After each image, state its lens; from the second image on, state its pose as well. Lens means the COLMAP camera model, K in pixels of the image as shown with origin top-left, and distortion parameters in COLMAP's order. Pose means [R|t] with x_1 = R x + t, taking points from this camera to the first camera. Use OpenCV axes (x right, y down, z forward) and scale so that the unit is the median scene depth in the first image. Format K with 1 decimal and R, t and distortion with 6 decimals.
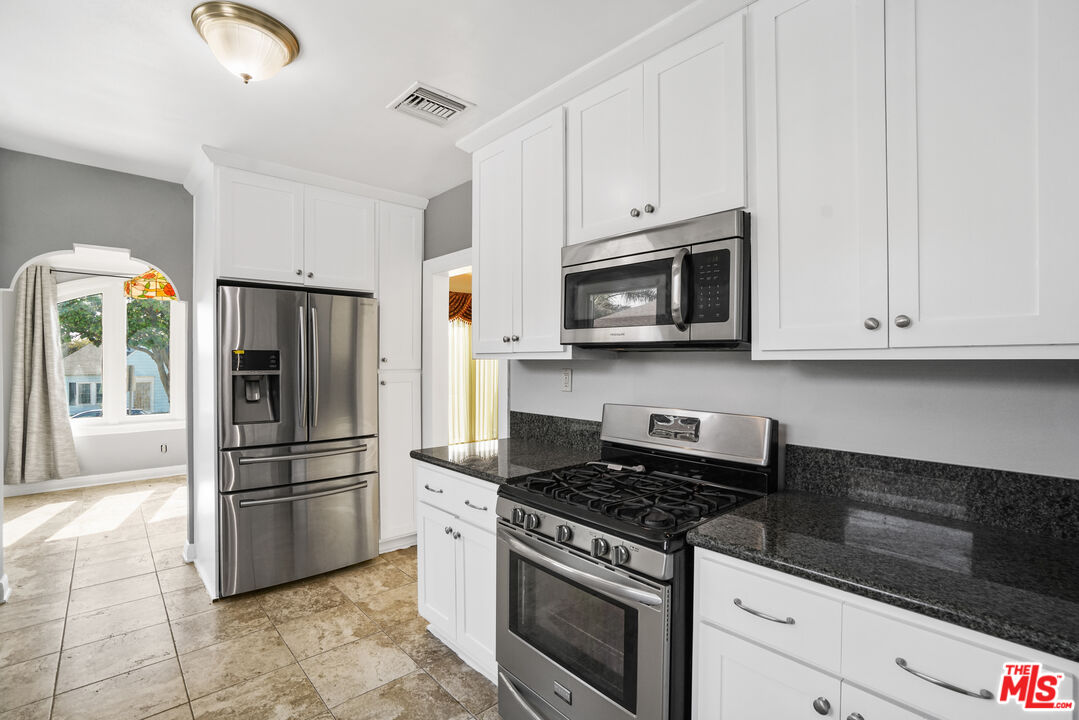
lens RADIAL K [[502.1, 0, 544.0], [0, 502.1, 363.1], [0, 0, 1]] dist [-0.040126, 0.021978]
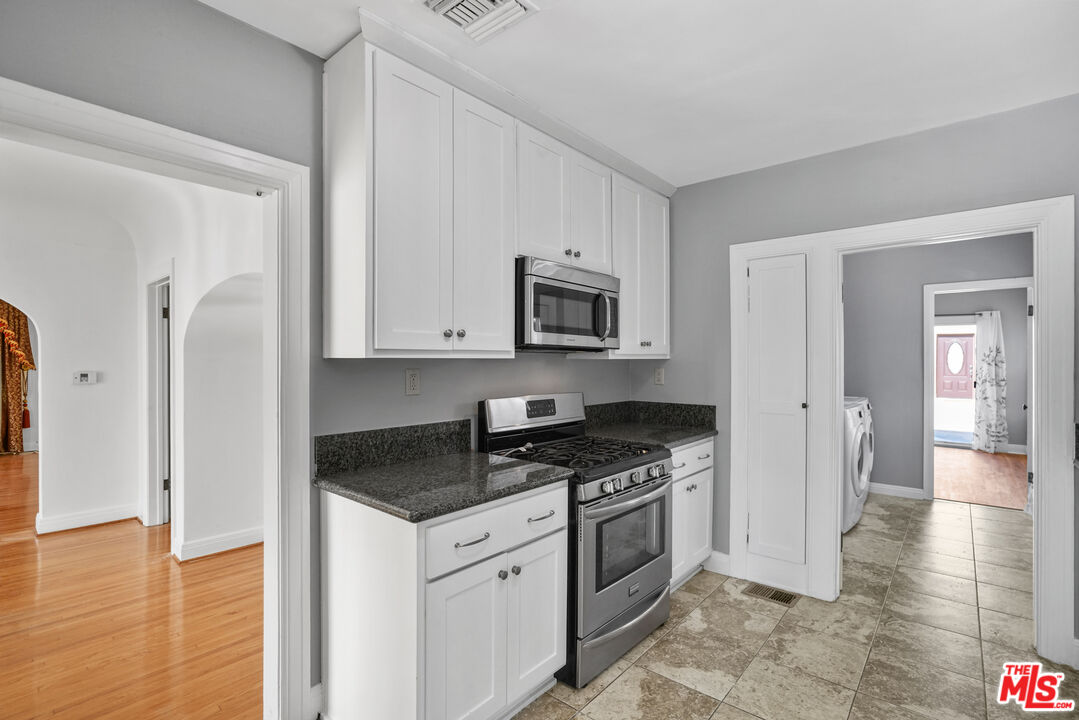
lens RADIAL K [[502.1, 0, 544.0], [0, 502.1, 363.1], [0, 0, 1]] dist [-0.040126, 0.021978]
pose [[-0.139841, -0.005378, 0.990159, -0.773198], [0.003064, 0.999978, 0.005864, -0.002561], [-0.990169, 0.003854, -0.139821, 0.829668]]
